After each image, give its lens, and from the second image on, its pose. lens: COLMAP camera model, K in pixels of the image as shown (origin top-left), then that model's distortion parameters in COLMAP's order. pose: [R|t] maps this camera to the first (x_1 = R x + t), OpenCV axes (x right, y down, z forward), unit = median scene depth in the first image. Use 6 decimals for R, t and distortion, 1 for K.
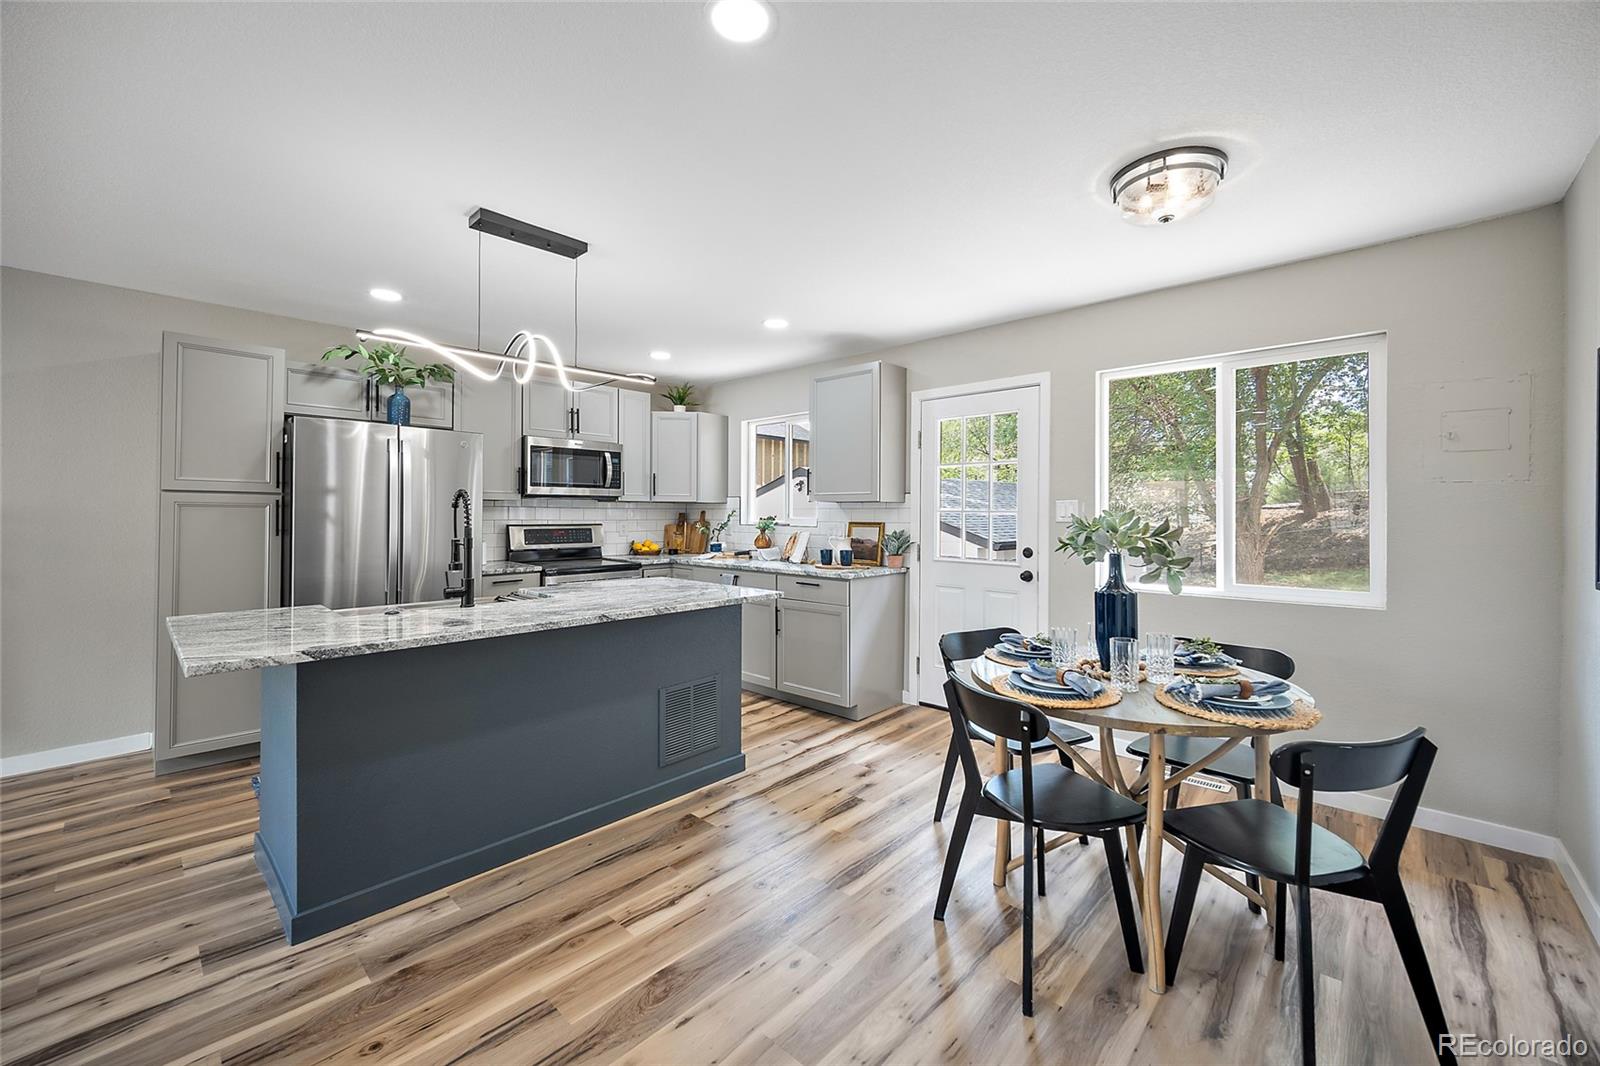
lens RADIAL K [[636.8, 0, 794.6], [0, 636.8, 521.3], [0, 0, 1]] dist [-0.000631, -0.001771]
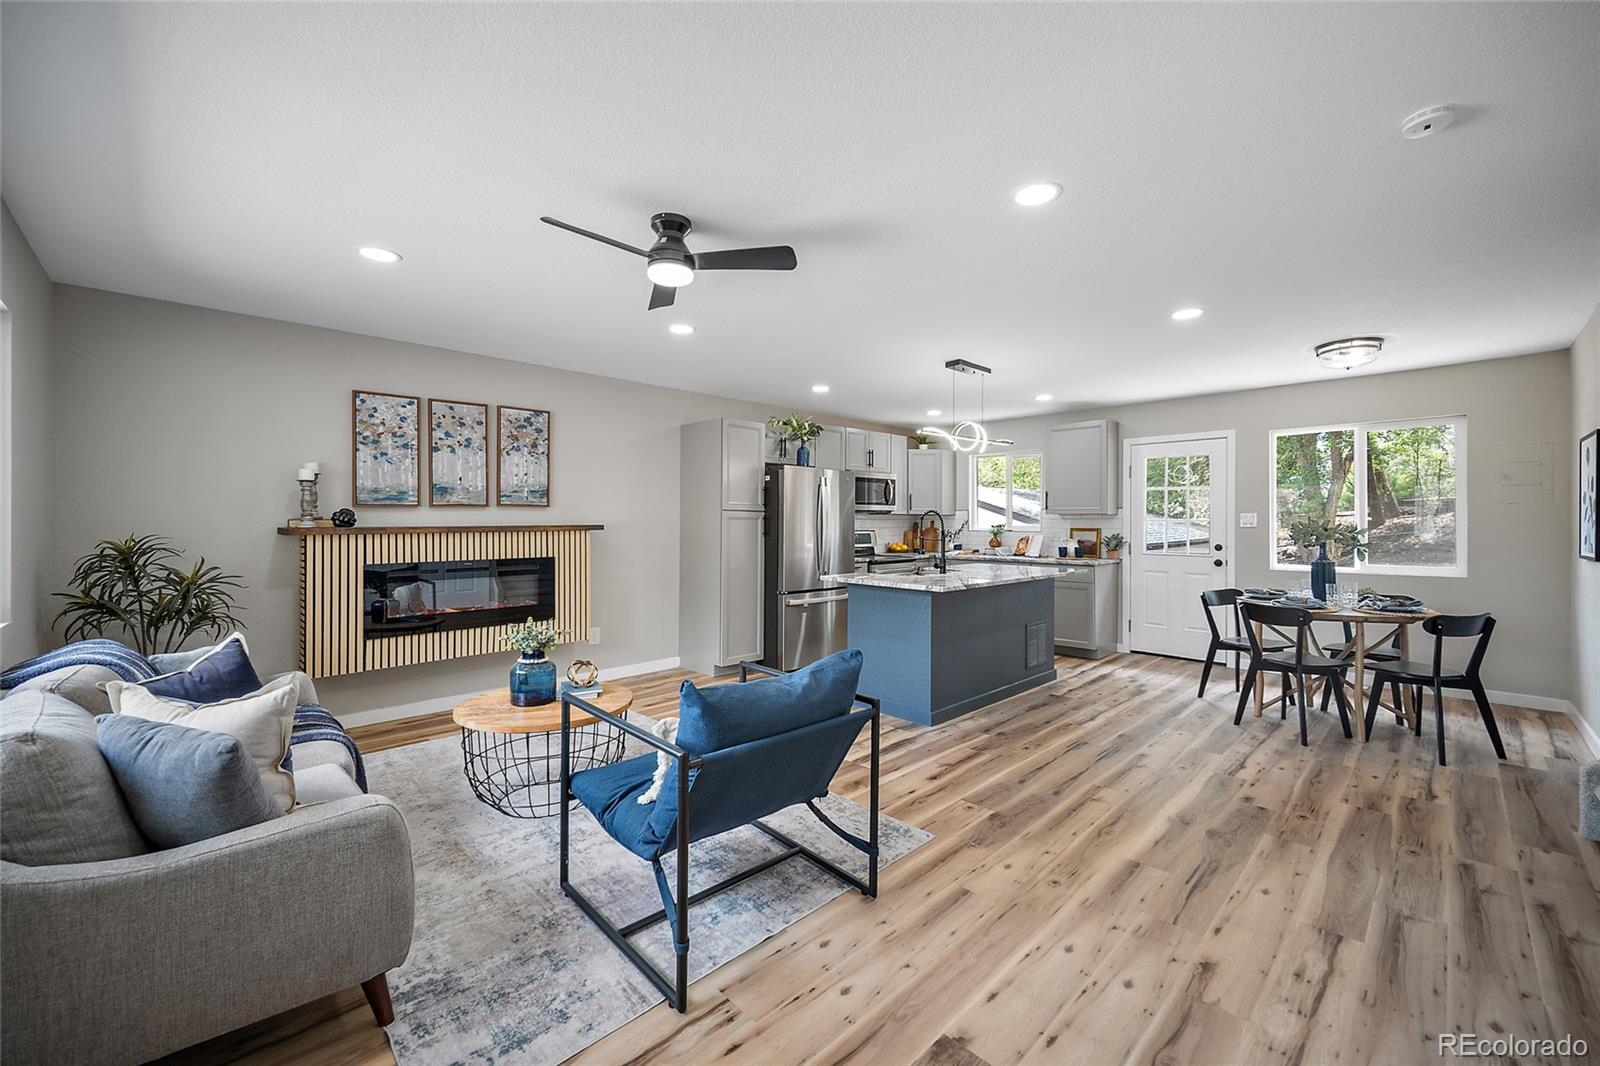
lens RADIAL K [[636.8, 0, 798.8], [0, 636.8, 528.6], [0, 0, 1]] dist [-0.000631, -0.001771]
pose [[0.998833, -0.002840, -0.048207, -0.559945], [0.002690, 0.999991, -0.003168, 0.006288], [0.048216, 0.003035, 0.998832, -0.567929]]
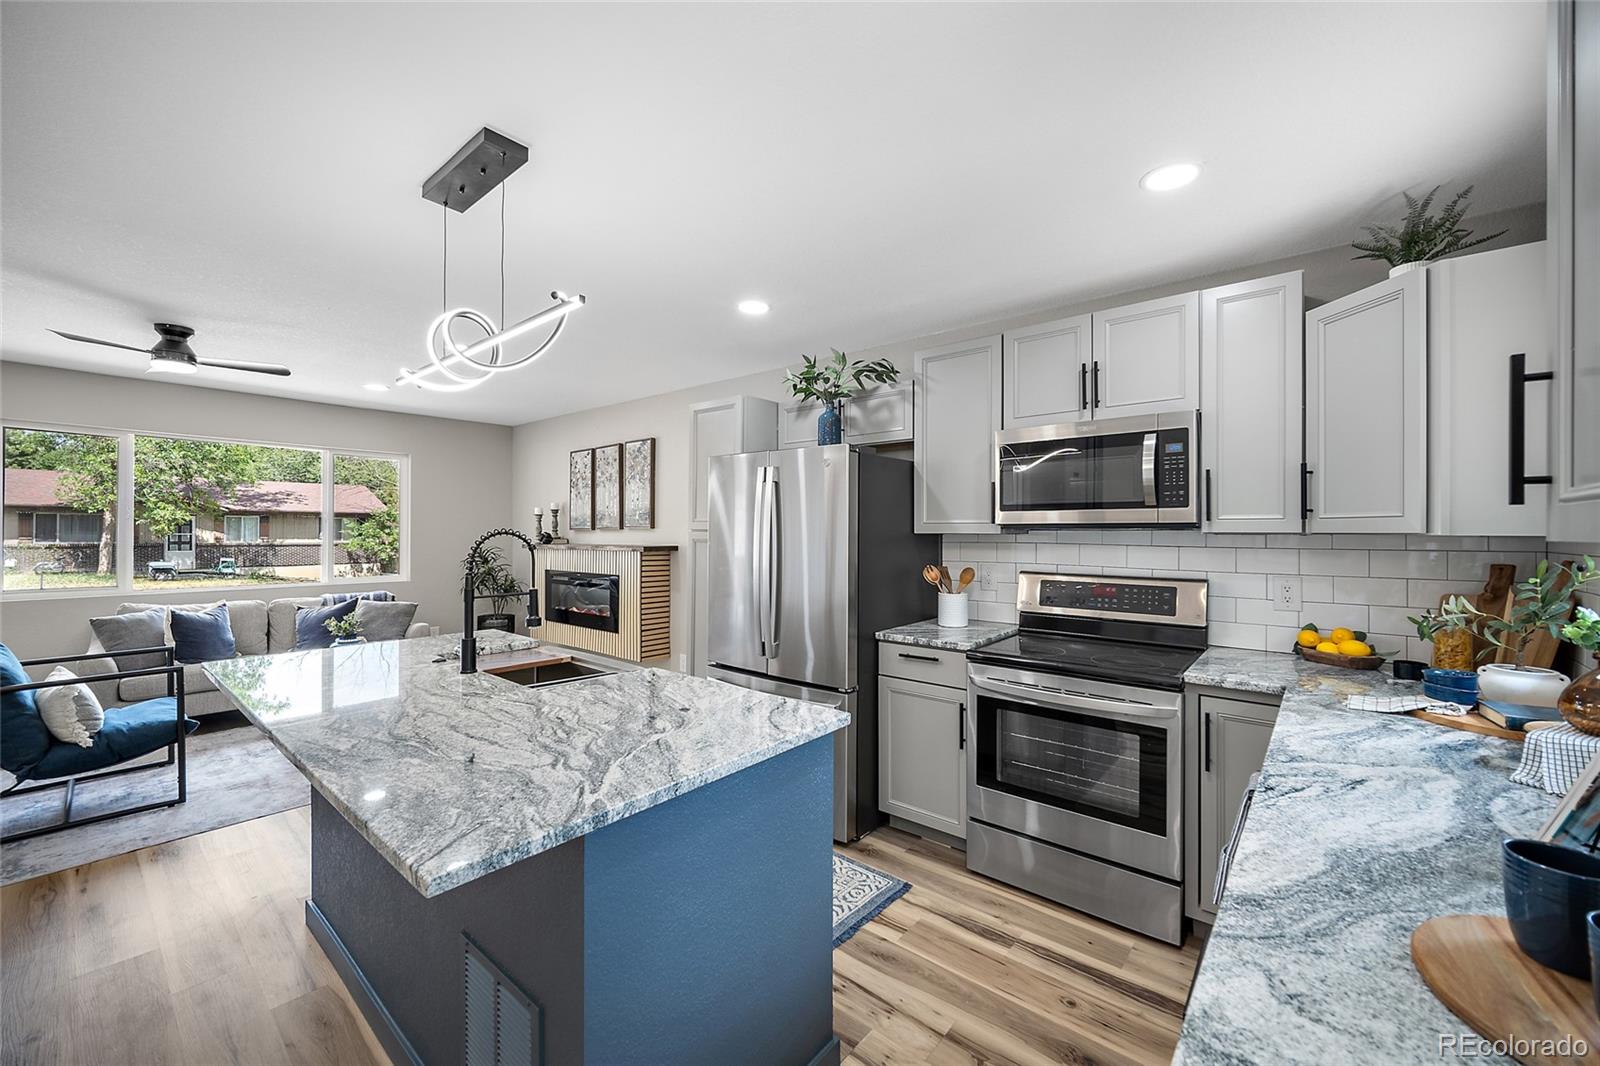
lens RADIAL K [[636.8, 0, 810.0], [0, 636.8, 533.3], [0, 0, 1]] dist [-0.000631, -0.001771]
pose [[0.054058, -0.004341, -0.998528, 0.229482], [-0.020231, 0.999781, -0.005442, -0.031625], [0.998333, 0.020495, 0.053959, 0.934312]]
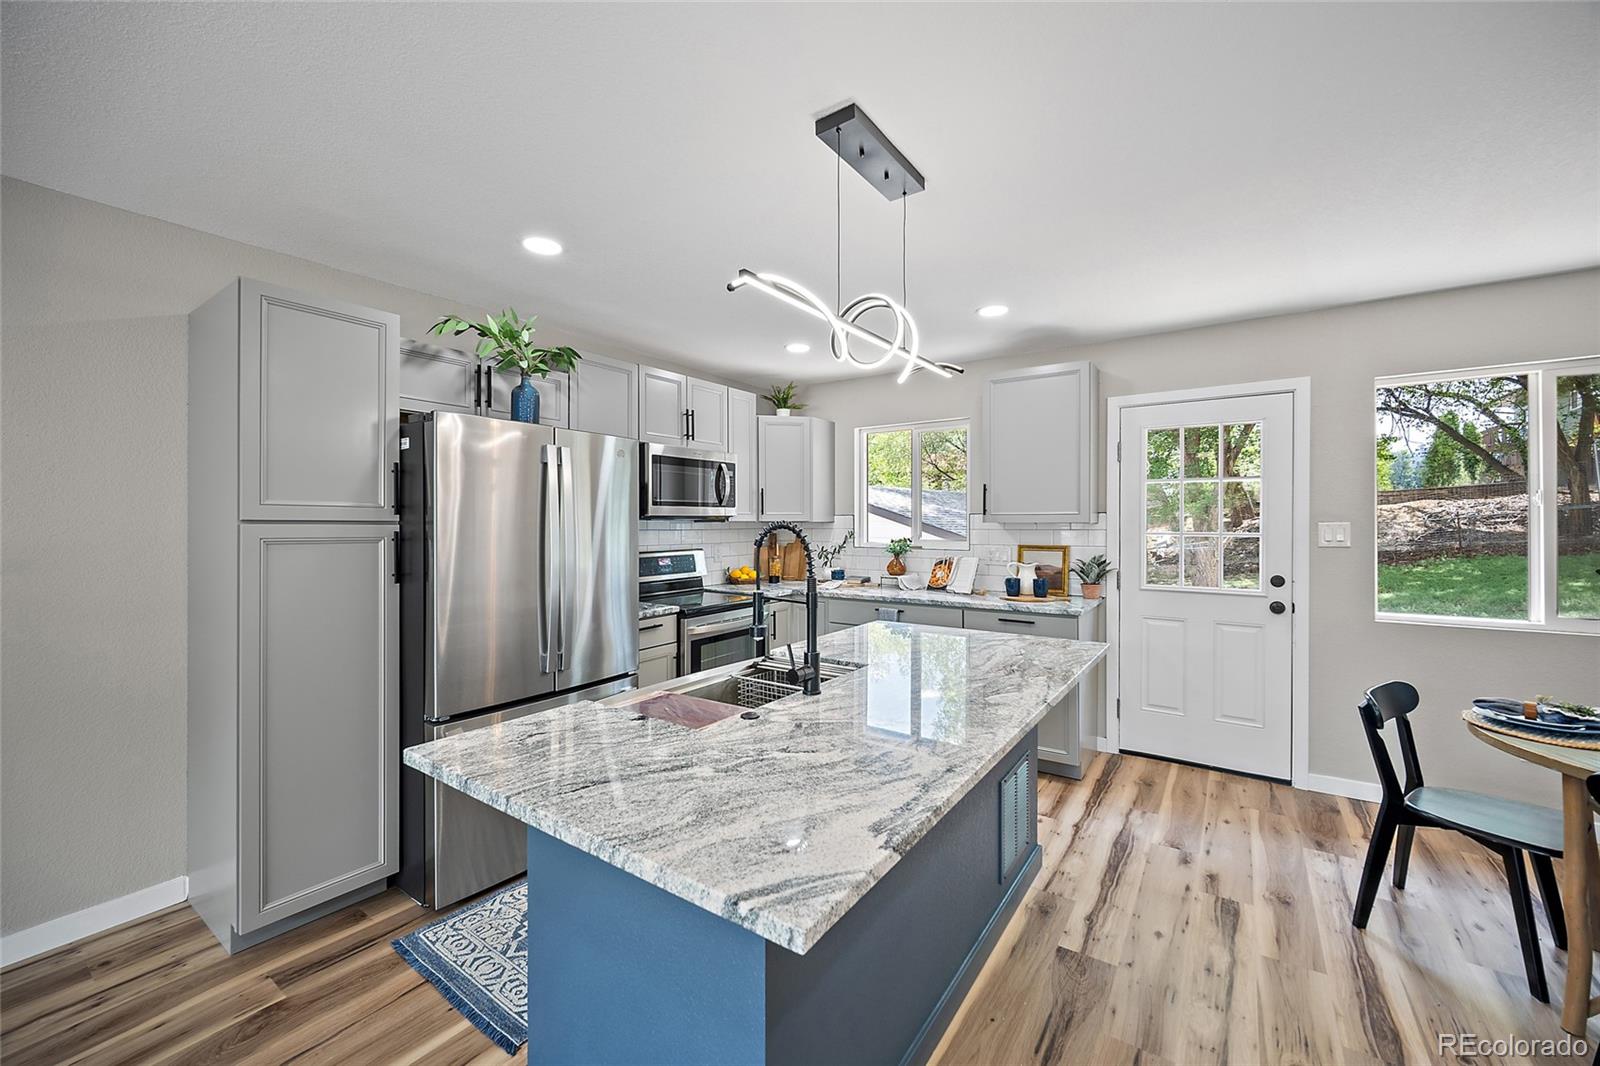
lens RADIAL K [[636.8, 0, 795.1], [0, 636.8, 534.7], [0, 0, 1]] dist [-0.000631, -0.001771]
pose [[0.990091, -0.009645, 0.140097, -0.416671], [0.008668, 0.999934, 0.007578, -0.027345], [-0.140161, -0.006288, 0.990109, 0.217151]]
